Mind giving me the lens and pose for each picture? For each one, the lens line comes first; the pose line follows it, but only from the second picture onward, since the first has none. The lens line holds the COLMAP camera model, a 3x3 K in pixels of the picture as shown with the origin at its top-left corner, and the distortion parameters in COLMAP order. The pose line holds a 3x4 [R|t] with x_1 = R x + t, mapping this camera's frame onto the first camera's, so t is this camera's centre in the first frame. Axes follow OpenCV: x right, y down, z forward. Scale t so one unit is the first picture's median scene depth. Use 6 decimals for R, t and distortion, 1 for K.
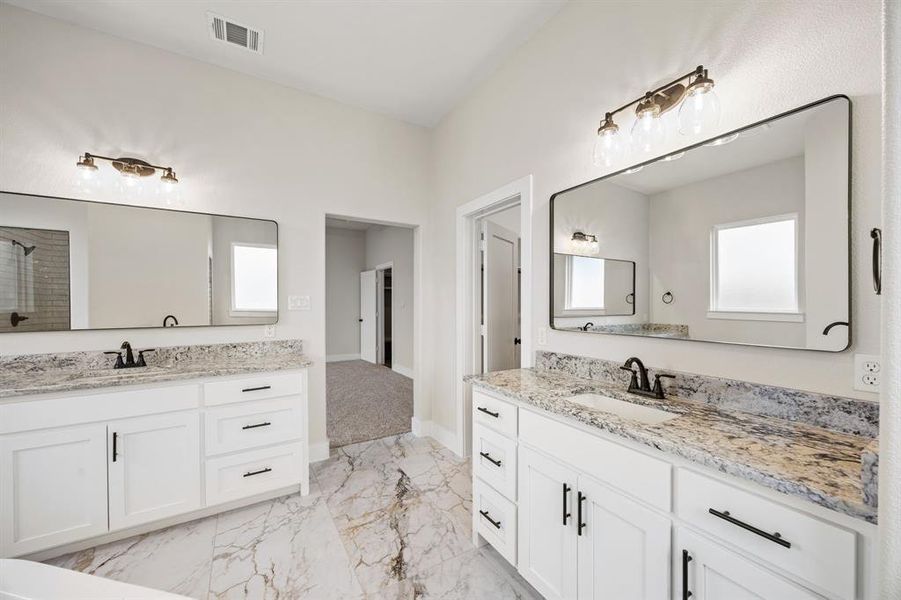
lens RADIAL K [[339.3, 0, 455.8], [0, 339.3, 302.7], [0, 0, 1]] dist [-0.001656, -0.000007]
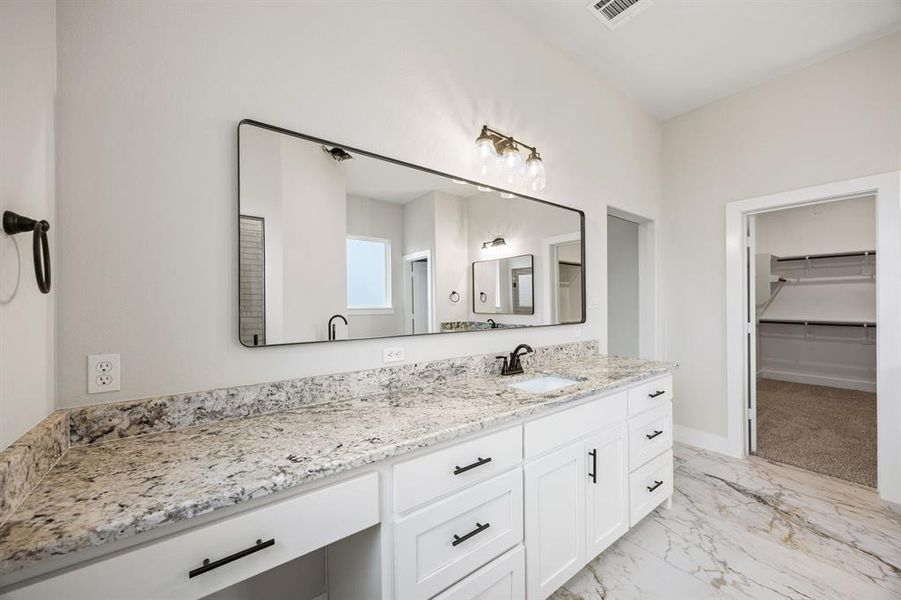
lens RADIAL K [[339.3, 0, 451.2], [0, 339.3, 302.2], [0, 0, 1]] dist [-0.001656, -0.000007]
pose [[0.994948, 0.003217, 0.100340, -1.212649], [-0.003652, 0.999985, 0.004154, 0.003794], [-0.100326, -0.004499, 0.994944, 0.149668]]
